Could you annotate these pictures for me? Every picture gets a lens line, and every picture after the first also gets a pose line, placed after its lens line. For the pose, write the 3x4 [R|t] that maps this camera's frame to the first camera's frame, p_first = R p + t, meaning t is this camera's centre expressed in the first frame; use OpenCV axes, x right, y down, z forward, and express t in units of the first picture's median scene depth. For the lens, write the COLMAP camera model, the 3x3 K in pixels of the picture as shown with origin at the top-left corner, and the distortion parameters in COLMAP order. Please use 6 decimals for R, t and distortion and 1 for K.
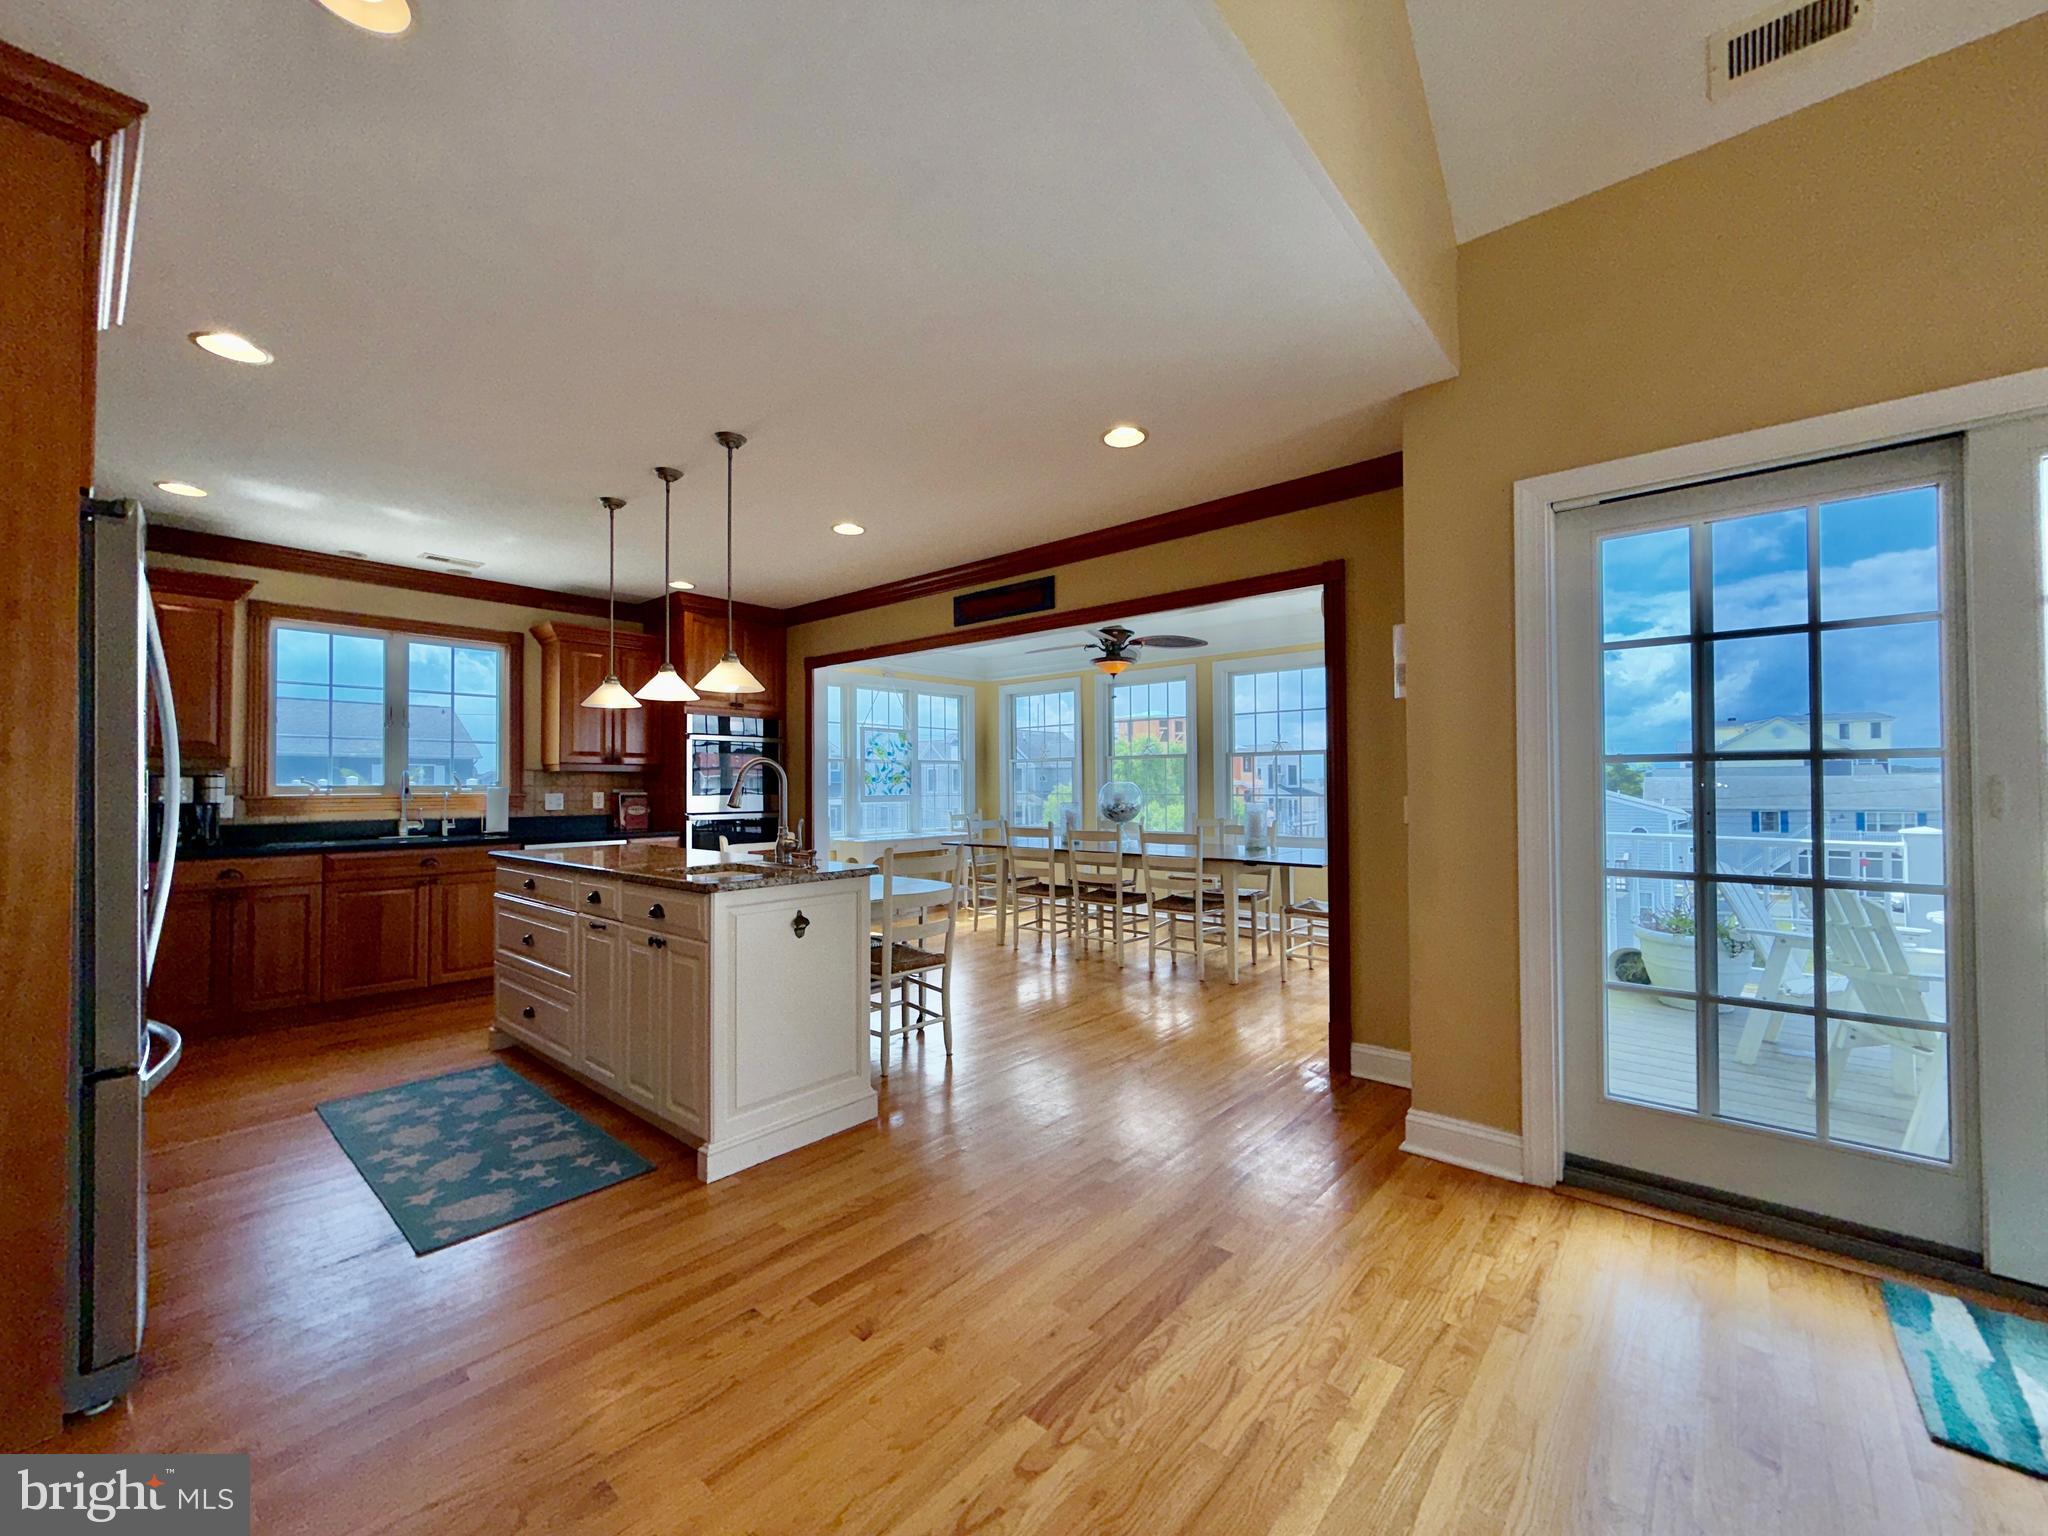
lens RADIAL K [[812.9, 0, 1020.4], [0, 812.9, 774.3], [0, 0, 1]] dist [-0.000344, 0.000309]
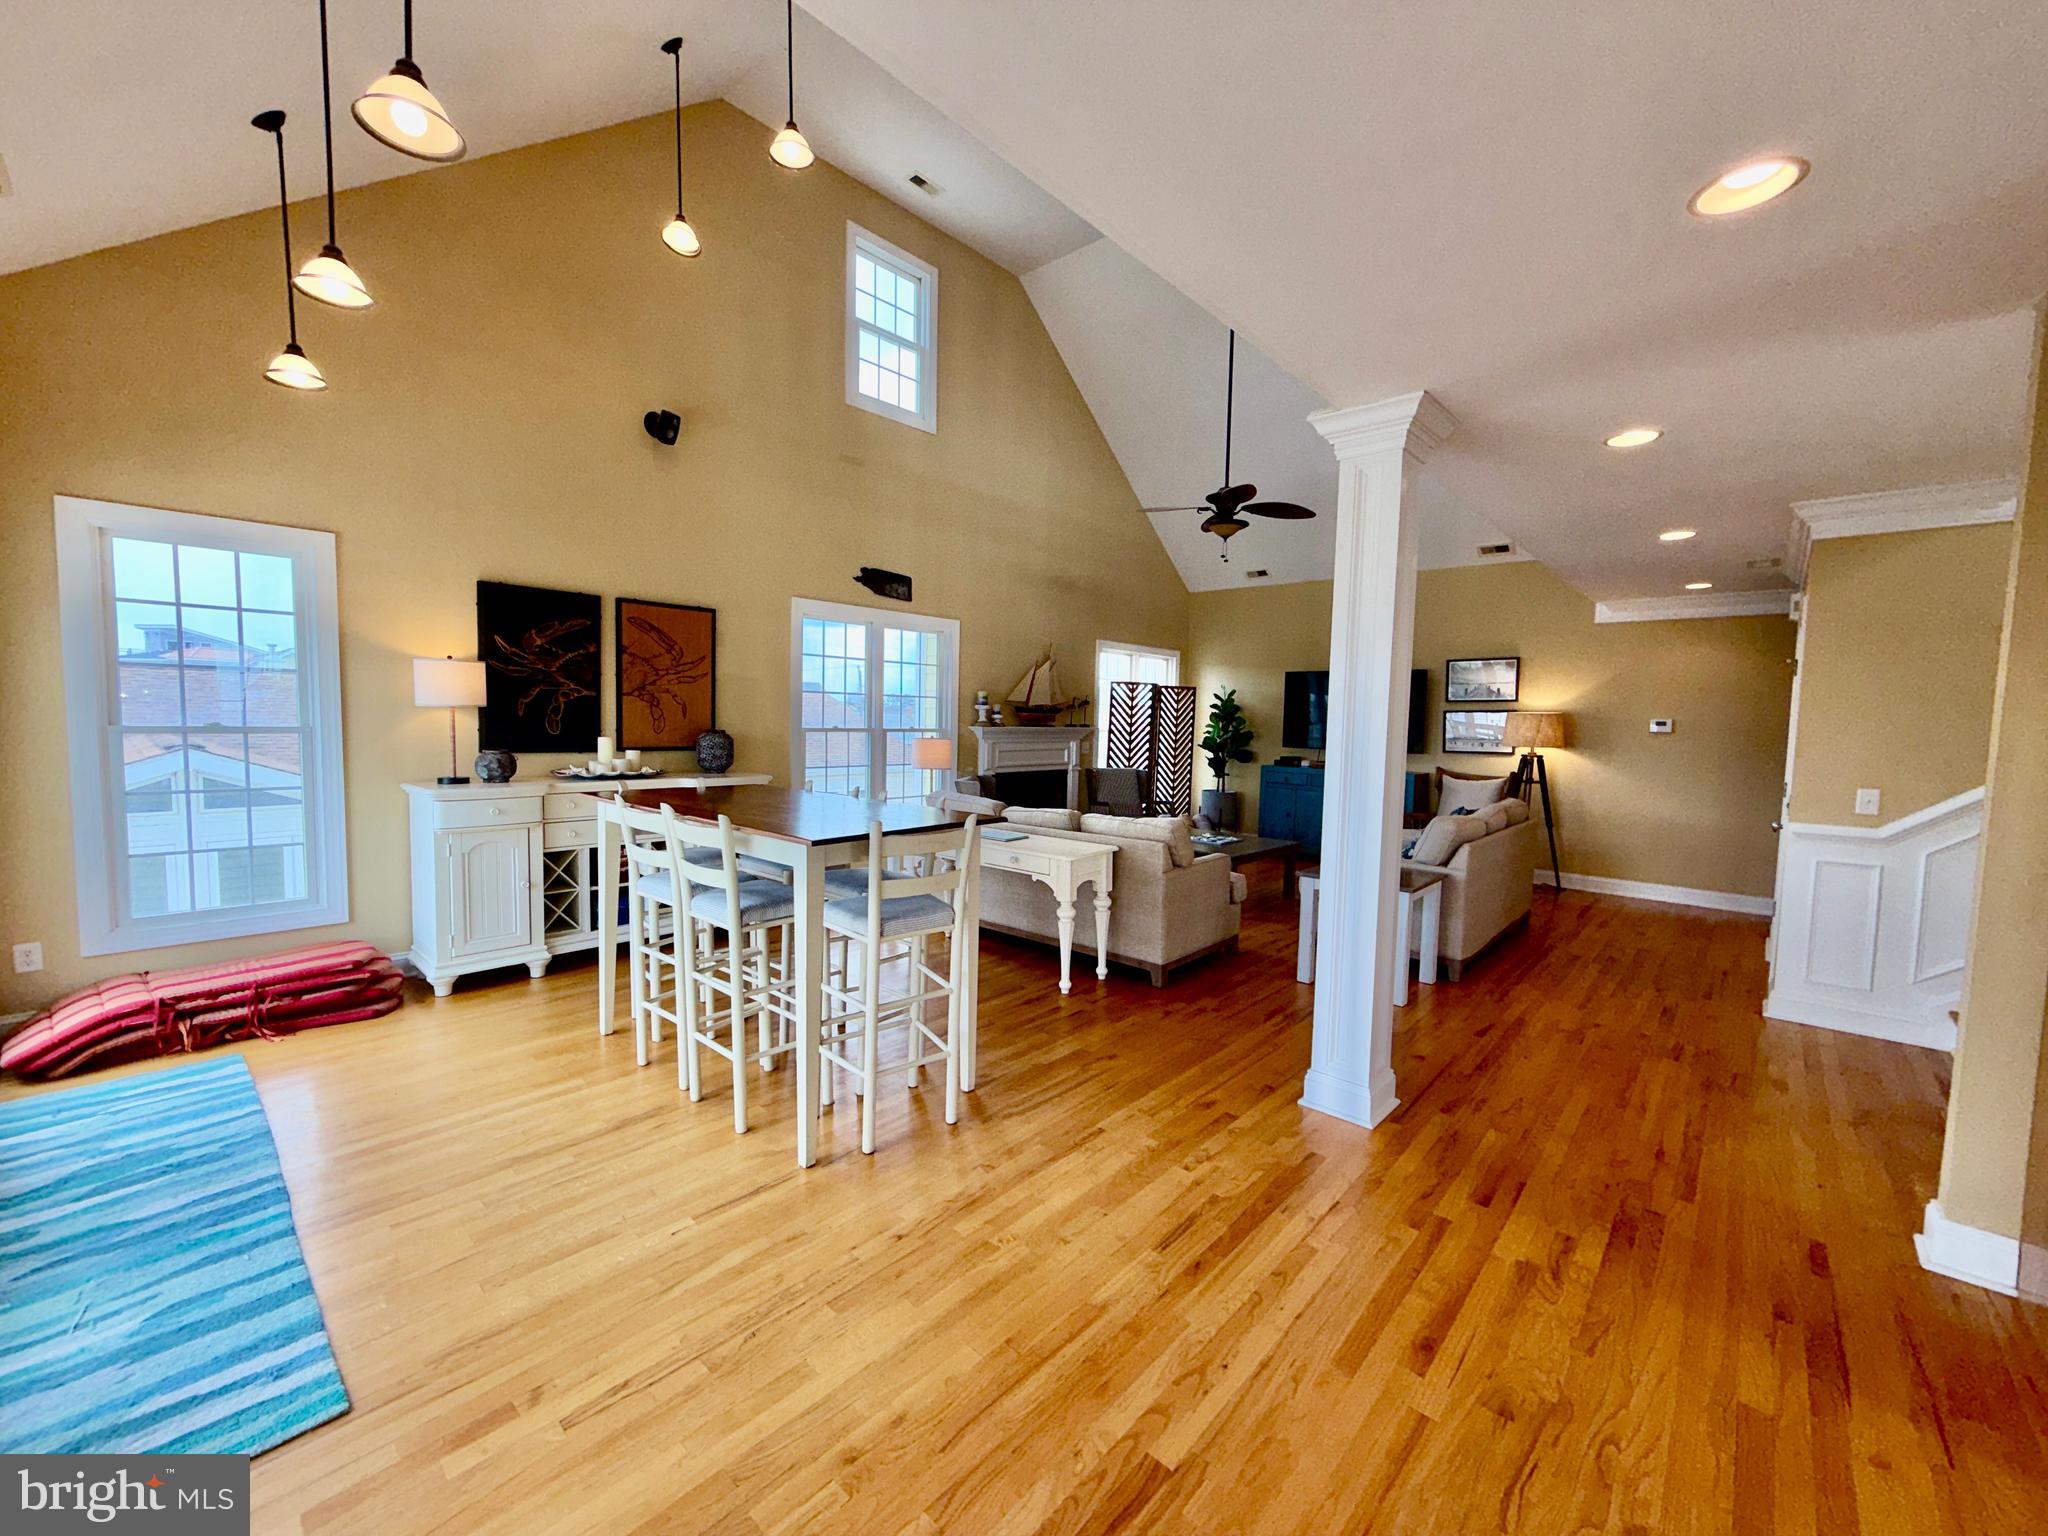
lens RADIAL K [[812.9, 0, 1020.4], [0, 812.9, 774.3], [0, 0, 1]] dist [-0.000344, 0.000309]
pose [[-0.999507, -0.017910, 0.025782, 0.069438], [-0.016434, 0.998274, 0.056385, -0.048044], [-0.026748, 0.055934, -0.998076, 0.745989]]
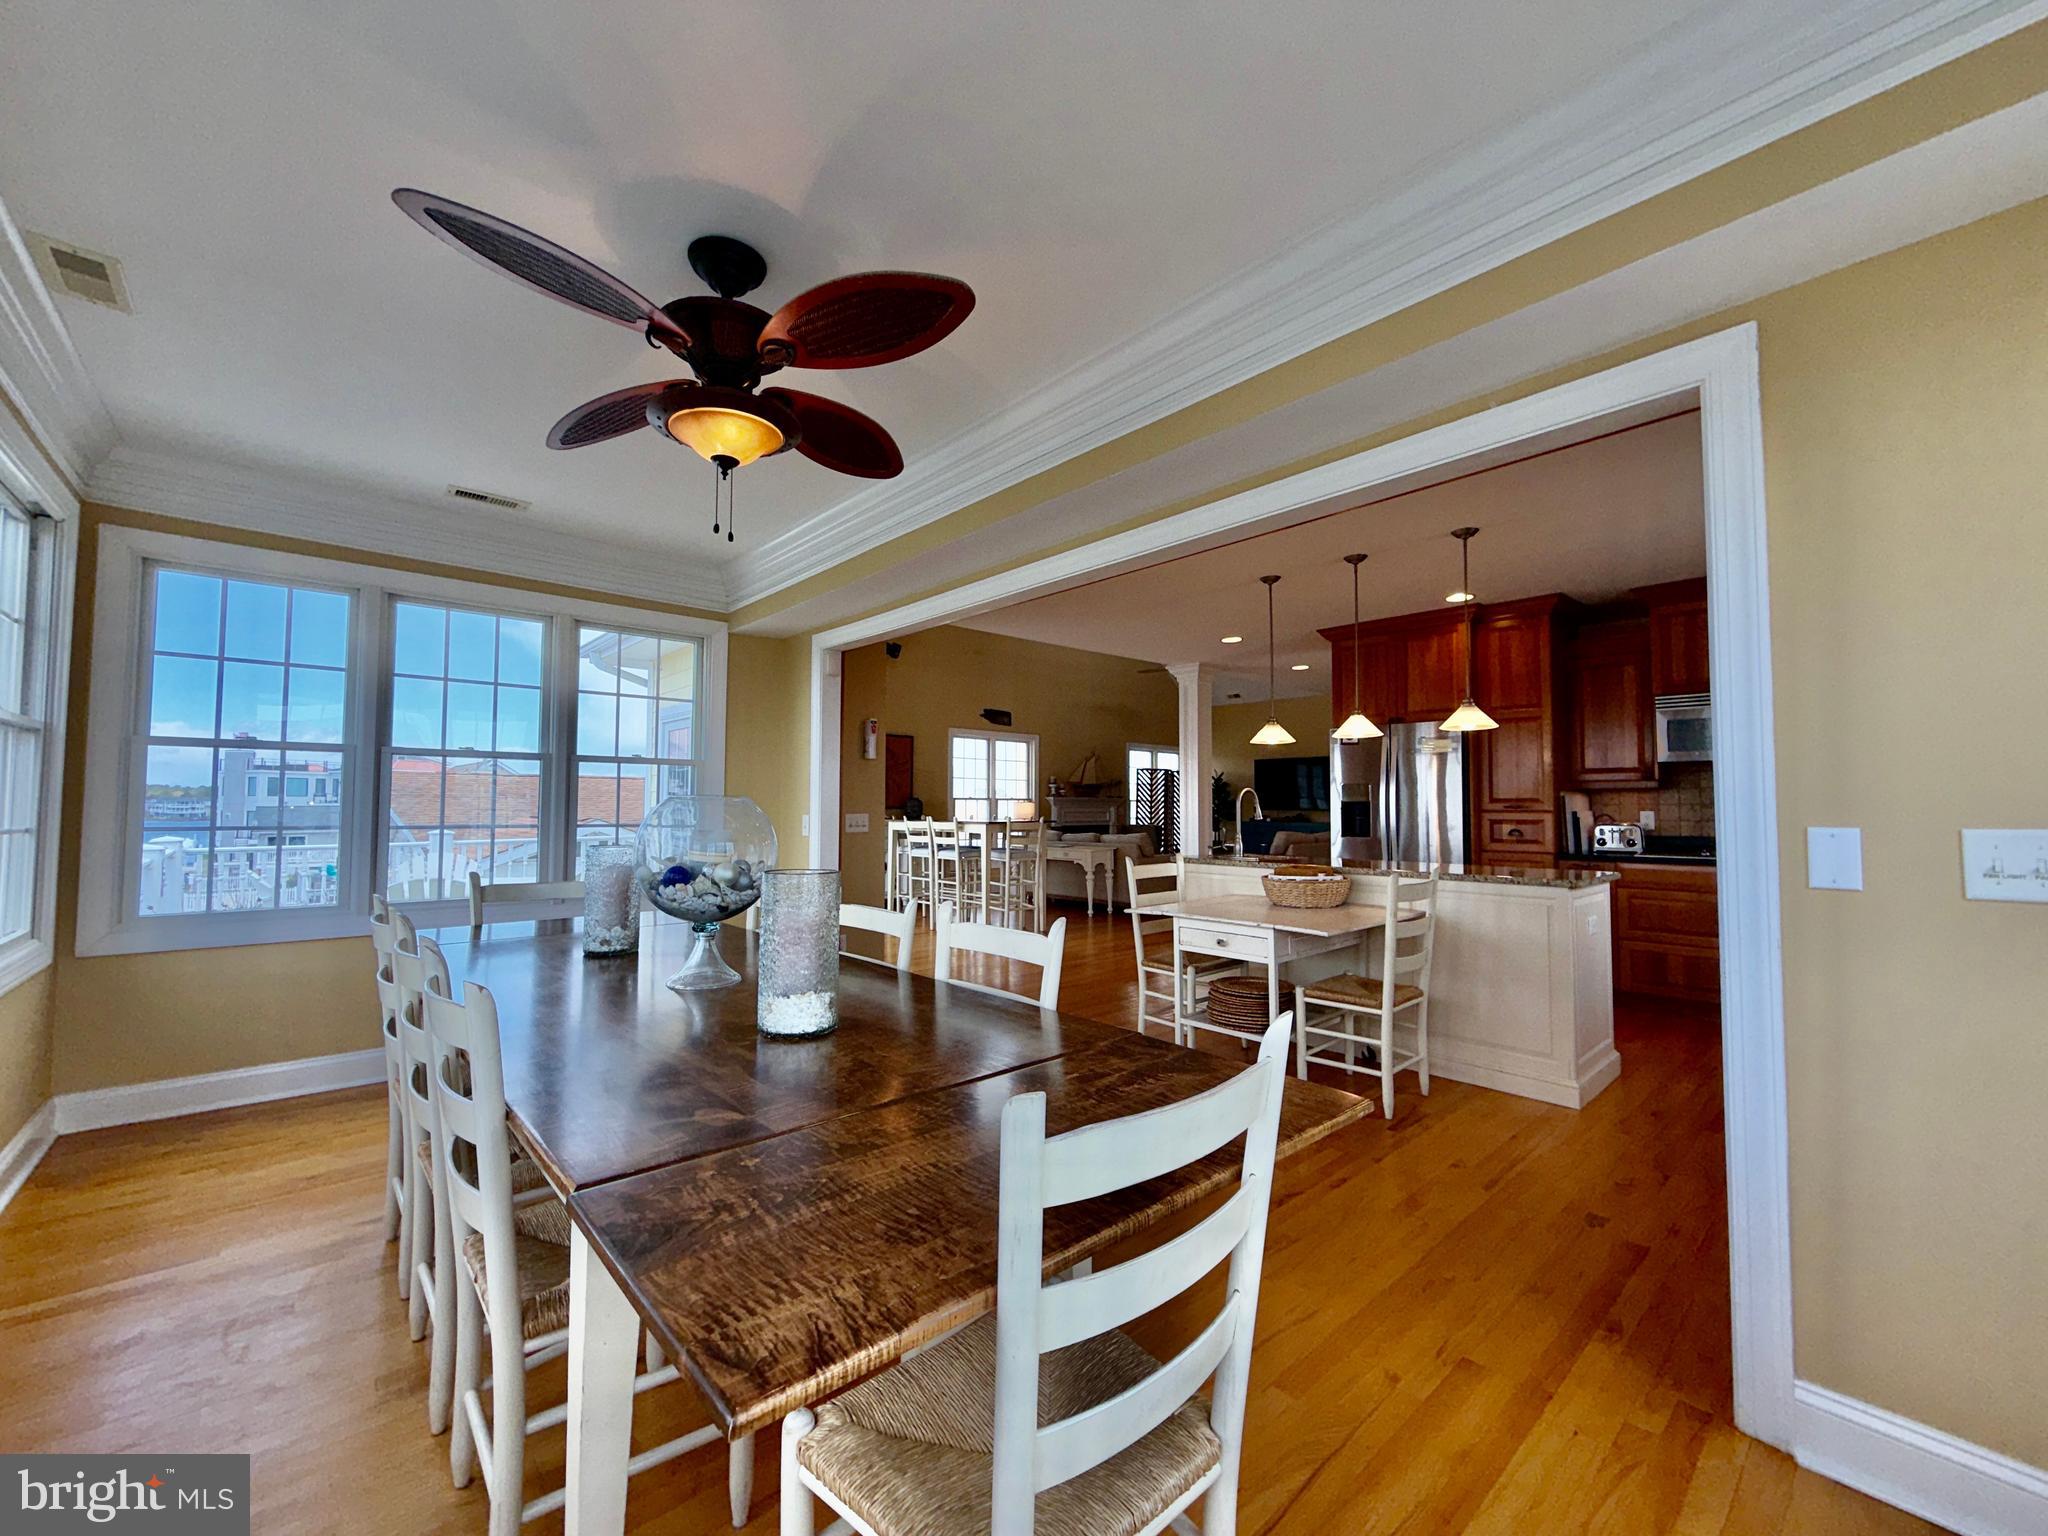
lens RADIAL K [[812.9, 0, 1020.4], [0, 812.9, 774.3], [0, 0, 1]] dist [-0.000344, 0.000309]
pose [[-0.991595, 0.007377, 0.129167, -0.063984], [0.000204, 0.998461, -0.055458, 0.030743], [-0.129378, -0.054966, -0.990071, 1.922765]]
